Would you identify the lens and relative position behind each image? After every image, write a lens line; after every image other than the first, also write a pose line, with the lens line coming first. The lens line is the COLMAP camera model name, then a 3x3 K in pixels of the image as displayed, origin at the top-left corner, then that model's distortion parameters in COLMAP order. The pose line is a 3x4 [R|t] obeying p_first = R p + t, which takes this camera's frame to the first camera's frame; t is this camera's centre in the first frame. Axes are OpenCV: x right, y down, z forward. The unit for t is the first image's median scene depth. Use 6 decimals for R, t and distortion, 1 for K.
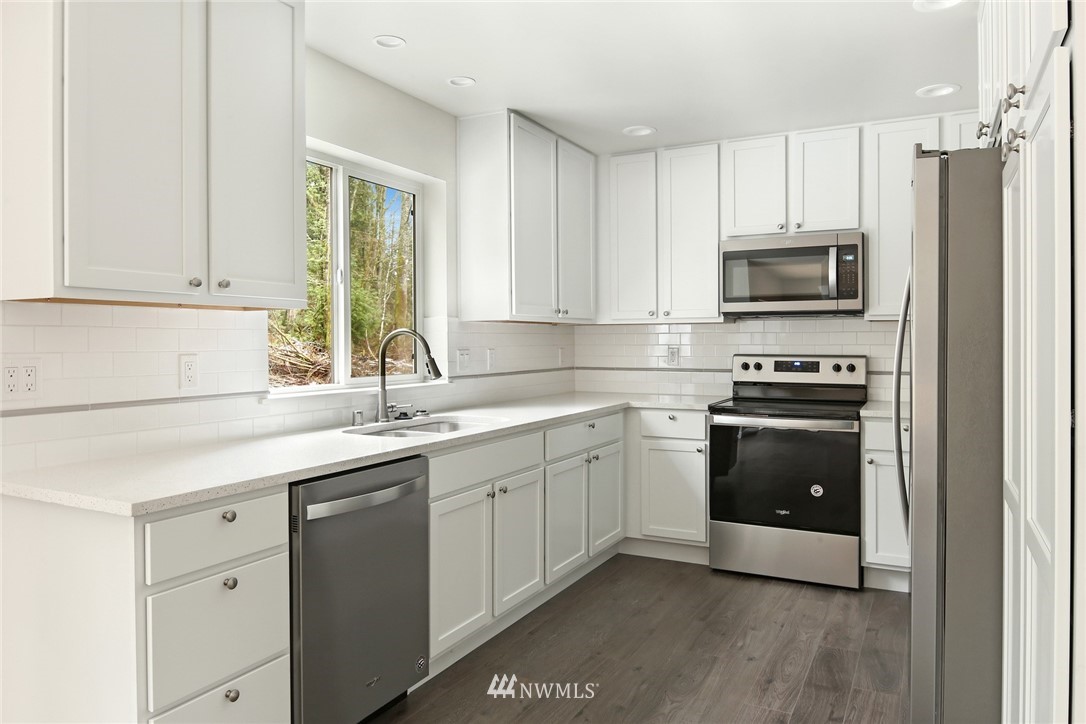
lens RADIAL K [[755.1, 0, 557.4], [0, 755.1, 338.5], [0, 0, 1]] dist [-0.007817, -0.005302]
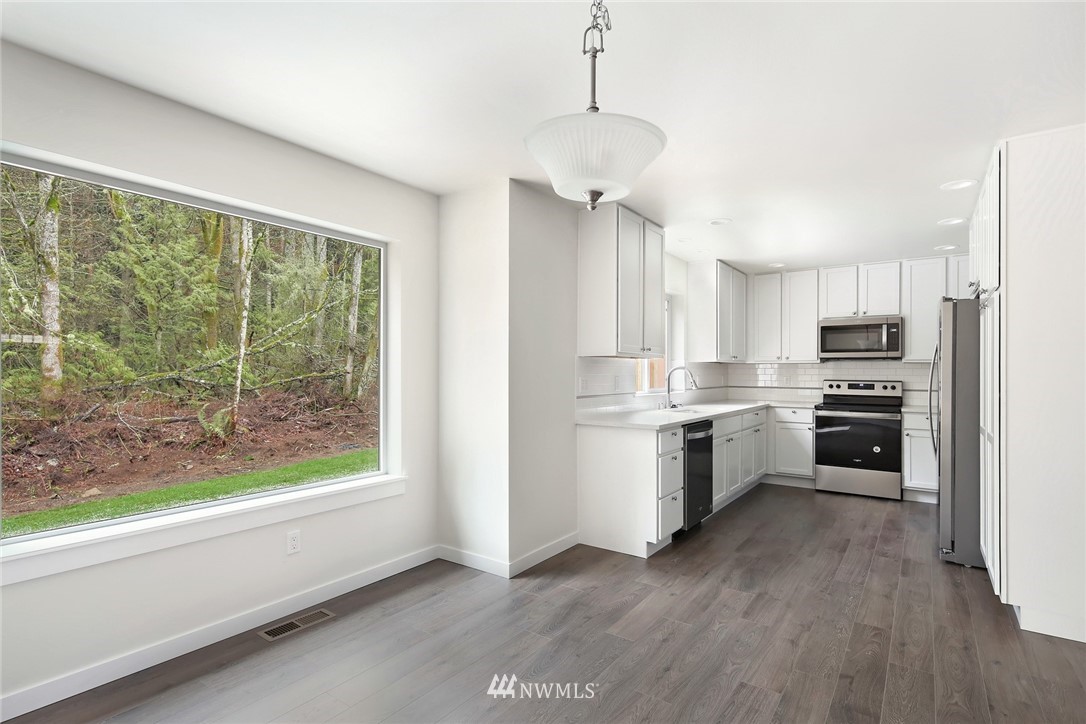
lens RADIAL K [[539.1, 0, 549.4], [0, 539.1, 365.1], [0, 0, 1]] dist [-0.005361, -0.002498]
pose [[0.988891, 0.006453, -0.148500, -0.276670], [-0.007760, 0.999936, -0.008220, 0.000668], [0.148437, 0.009281, 0.988878, -0.483677]]
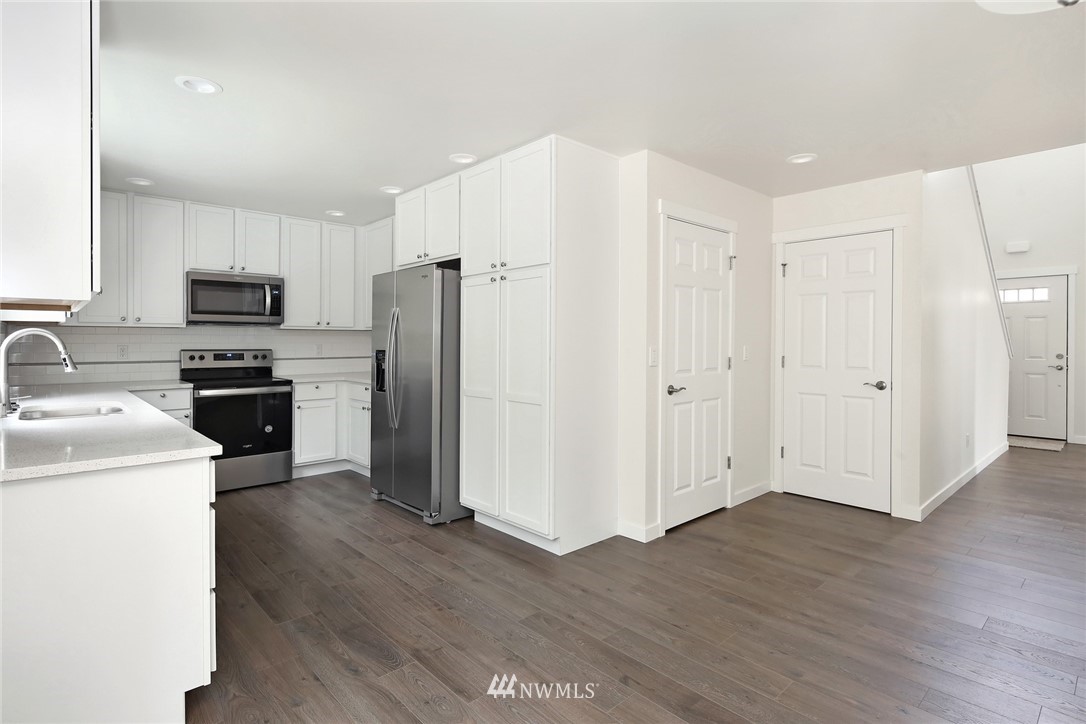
lens RADIAL K [[539.1, 0, 534.5], [0, 539.1, 341.1], [0, 0, 1]] dist [-0.005361, -0.002498]
pose [[0.361013, 0.003114, 0.932555, -0.542721], [-0.003164, 0.999993, -0.002115, 0.005103], [-0.932555, -0.002187, 0.361021, 0.007826]]
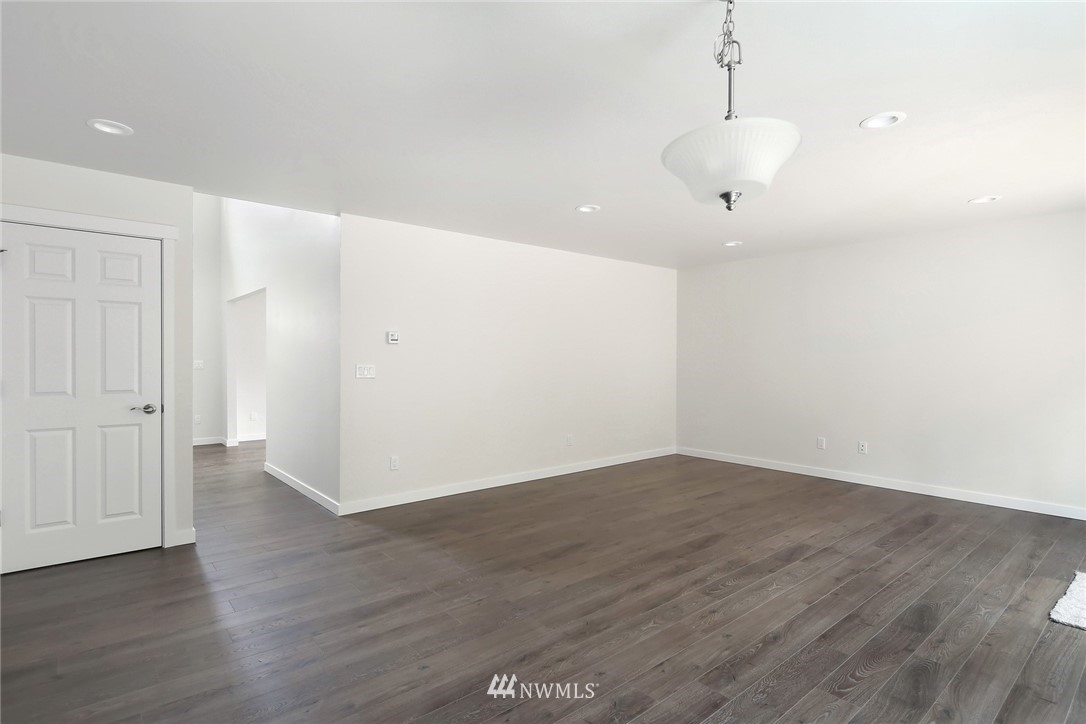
lens RADIAL K [[539.1, 0, 537.8], [0, 539.1, 357.1], [0, 0, 1]] dist [-0.005361, -0.002498]
pose [[-0.912847, 0.005937, 0.408258, -0.338830], [0.001258, 0.999930, -0.011728, 0.007515], [-0.408299, -0.010192, -0.912791, 0.330254]]
